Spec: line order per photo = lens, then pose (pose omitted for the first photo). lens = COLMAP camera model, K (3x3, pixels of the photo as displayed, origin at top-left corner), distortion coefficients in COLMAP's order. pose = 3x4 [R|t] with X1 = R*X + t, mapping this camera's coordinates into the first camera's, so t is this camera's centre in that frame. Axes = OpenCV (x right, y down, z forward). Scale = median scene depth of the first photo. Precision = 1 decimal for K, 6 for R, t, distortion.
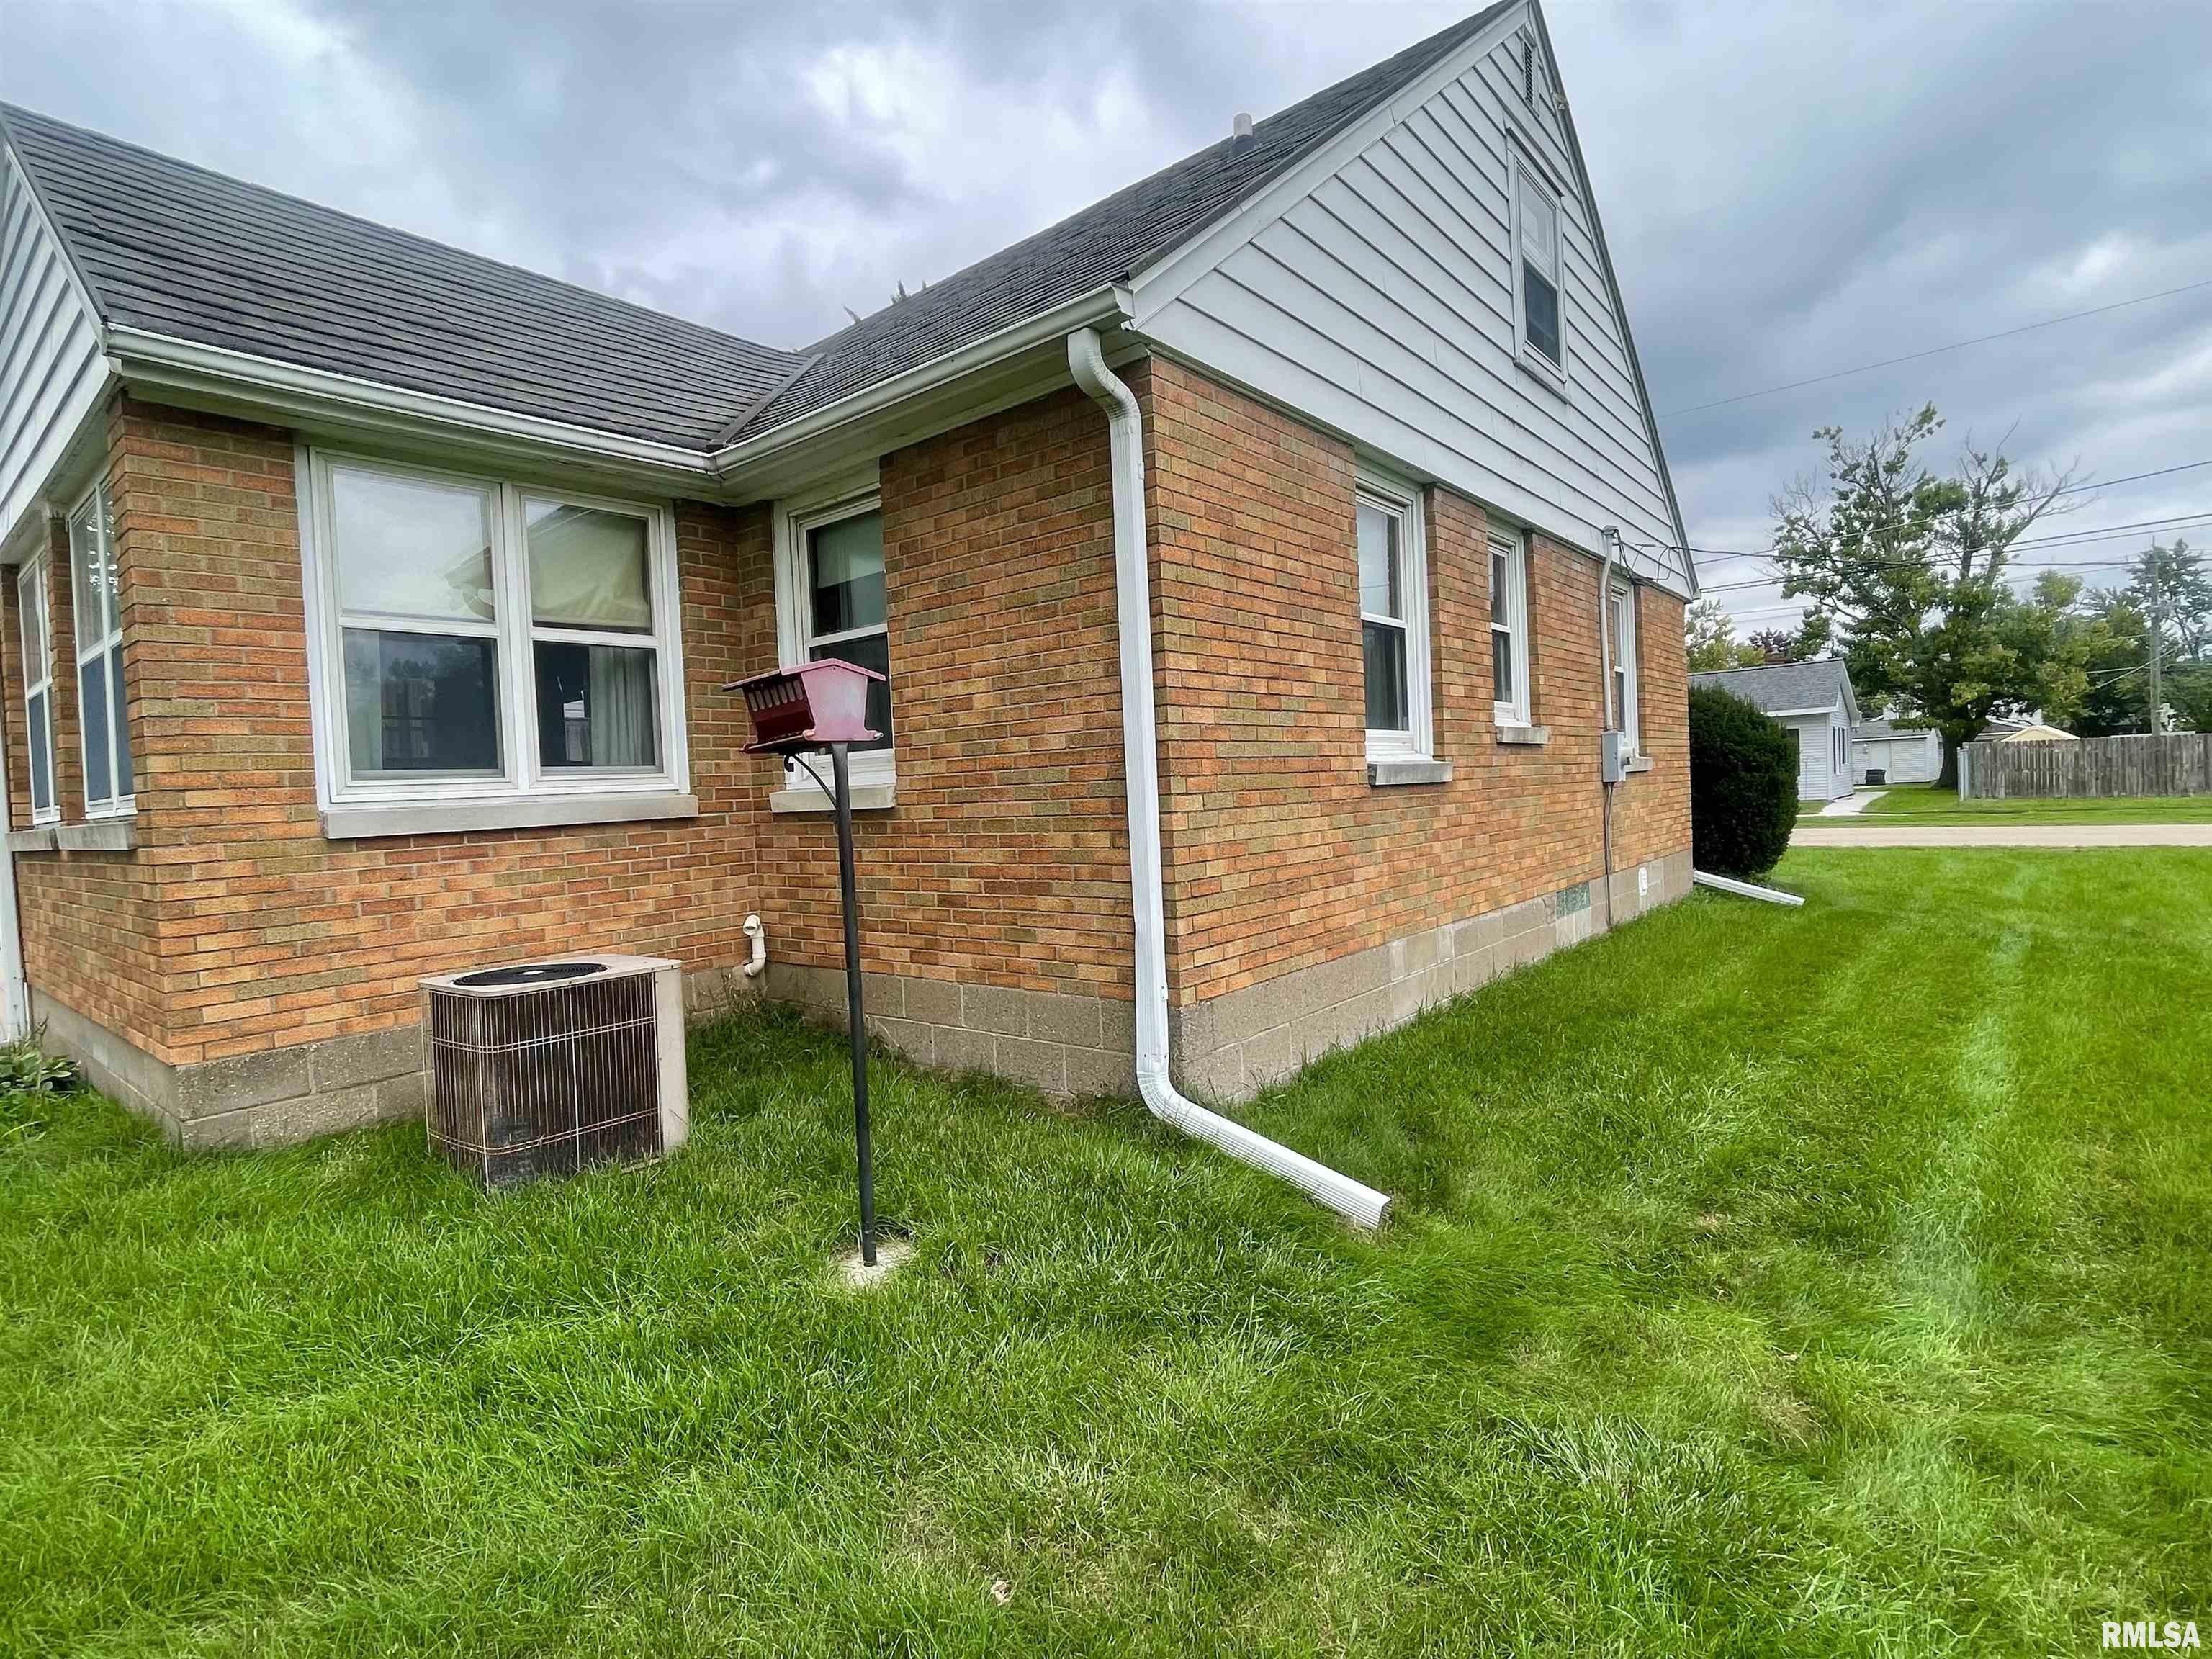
lens RADIAL K [[1064.0, 0, 1105.6], [0, 1064.0, 824.9], [0, 0, 1]] dist [-0.003698, 0.001344]
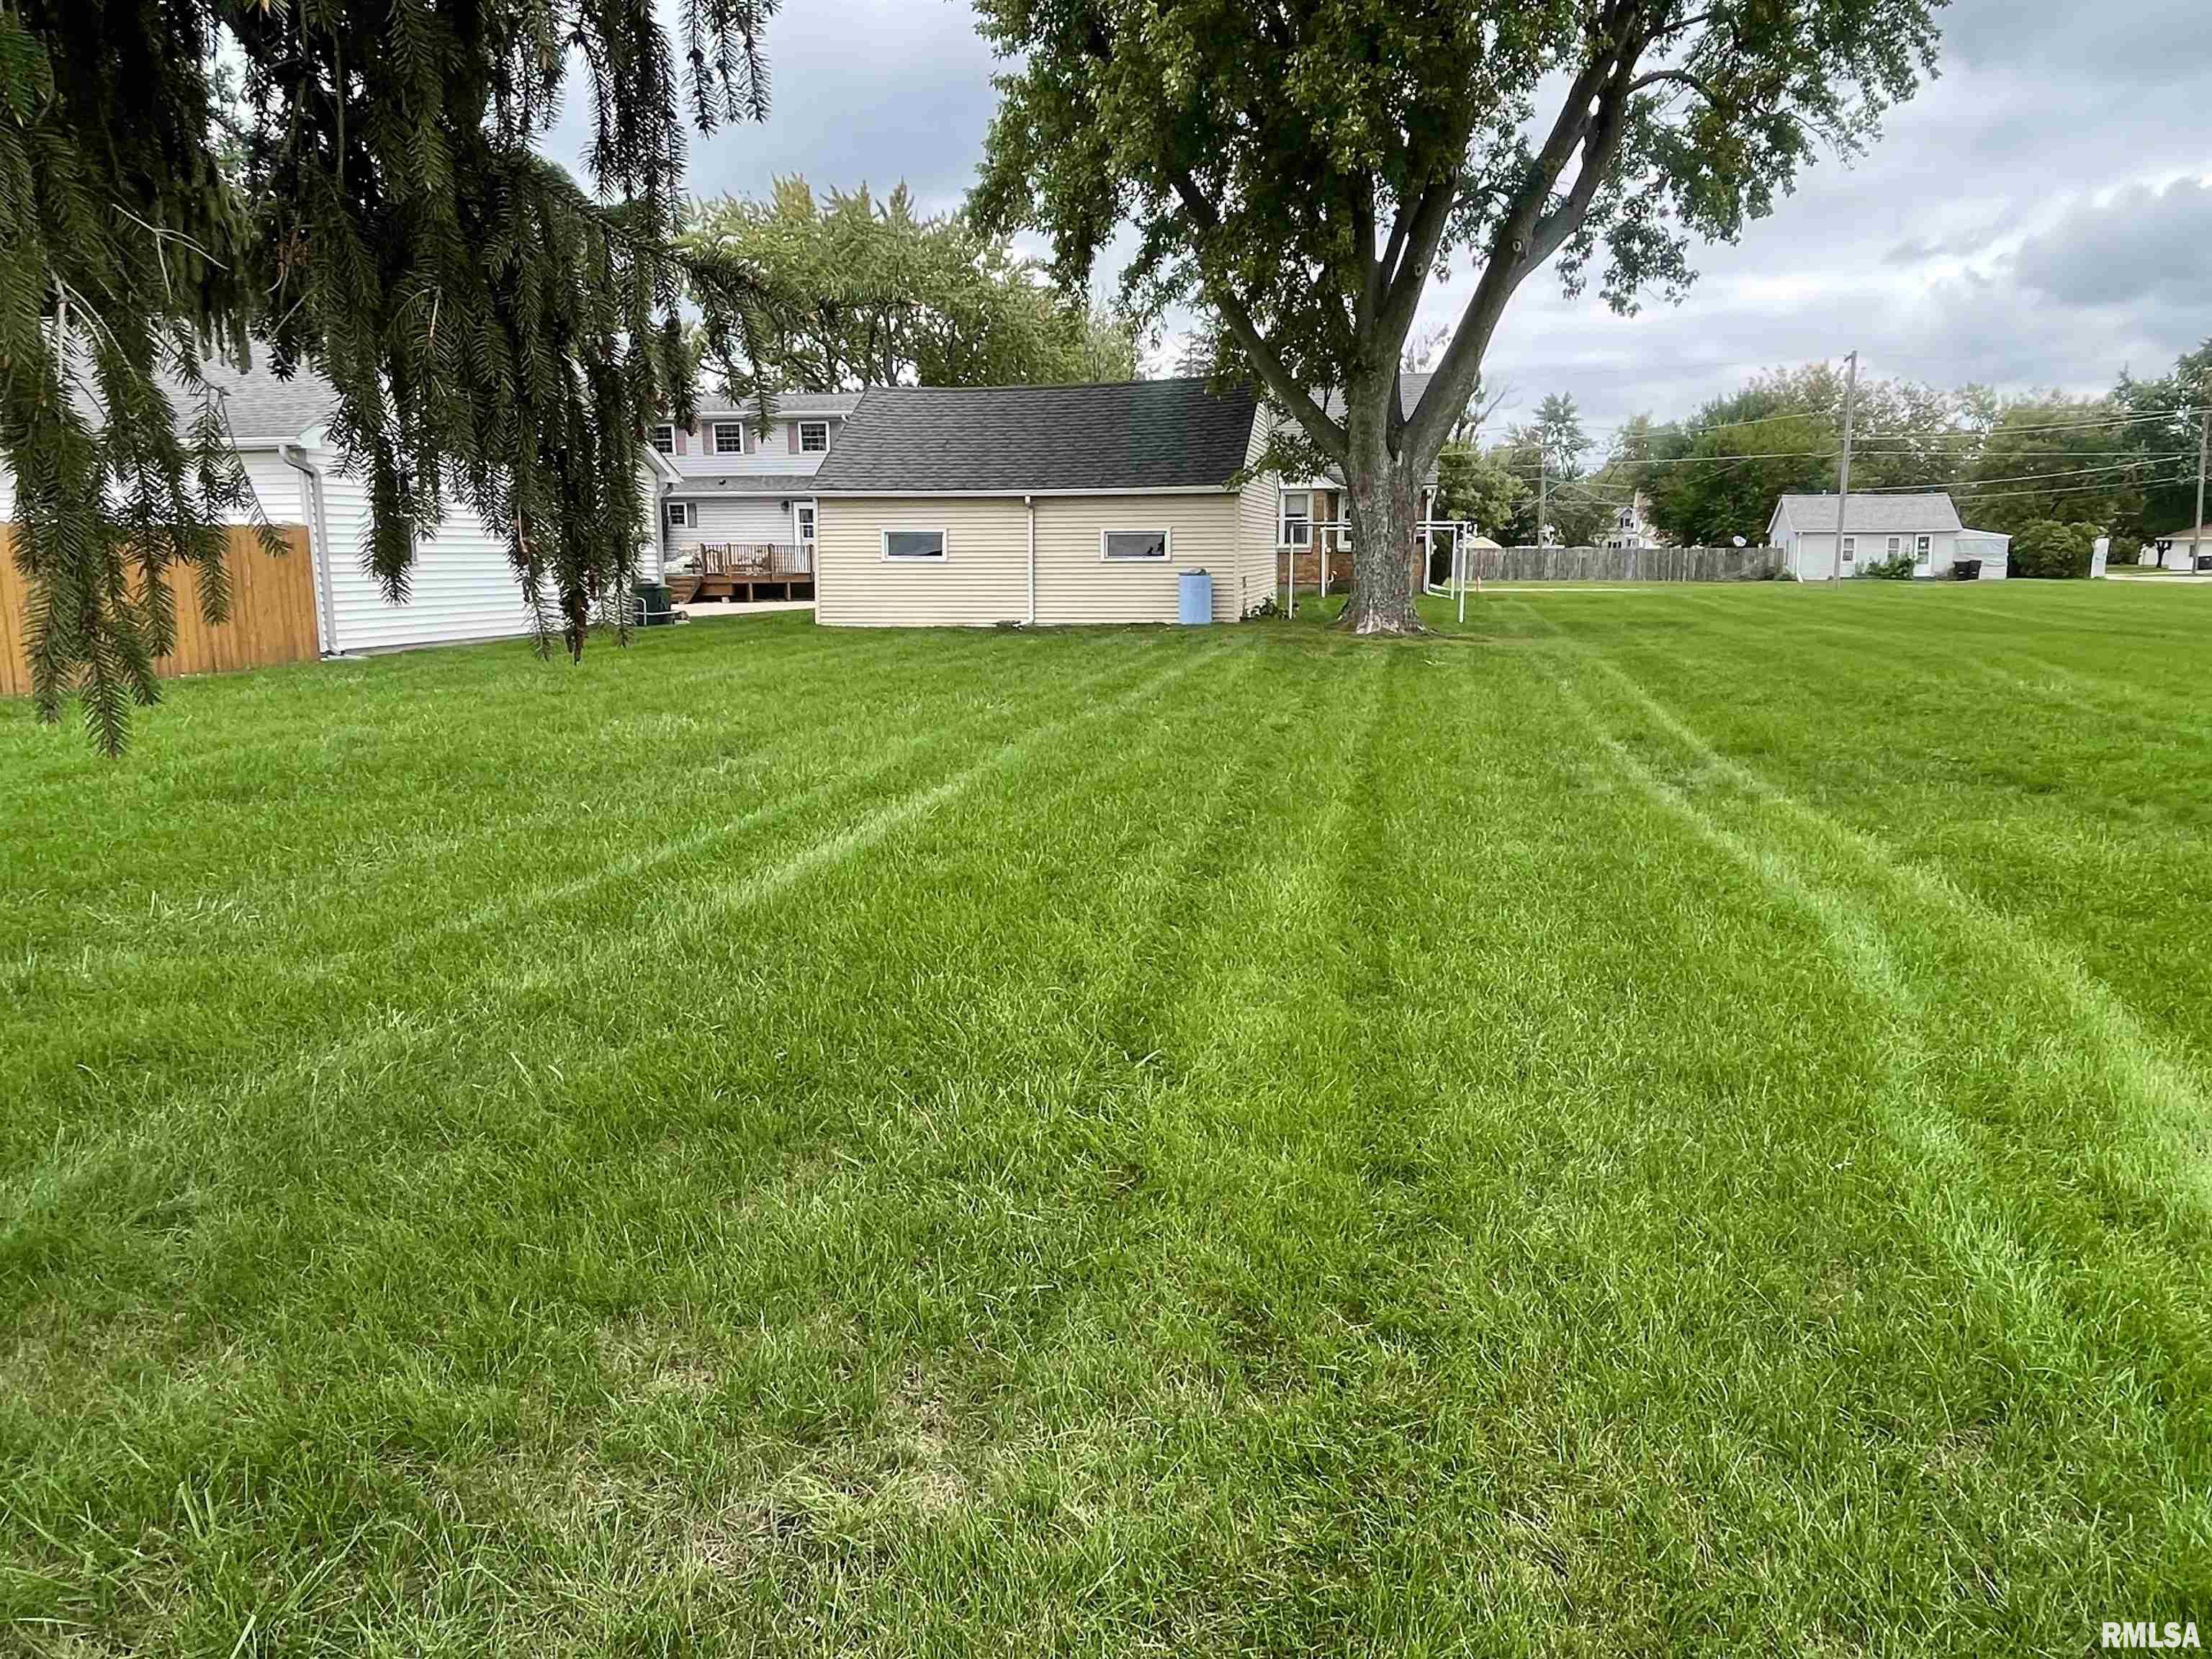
lens RADIAL K [[1425.8, 0, 1107.0], [0, 1425.8, 828.9], [0, 0, 1]] dist [0.000786, 0.000063]
pose [[0.882831, -0.043619, 0.467661, -0.350357], [-0.025074, 0.989882, 0.139661, 0.029024], [-0.469021, -0.135023, 0.872805, -0.360547]]
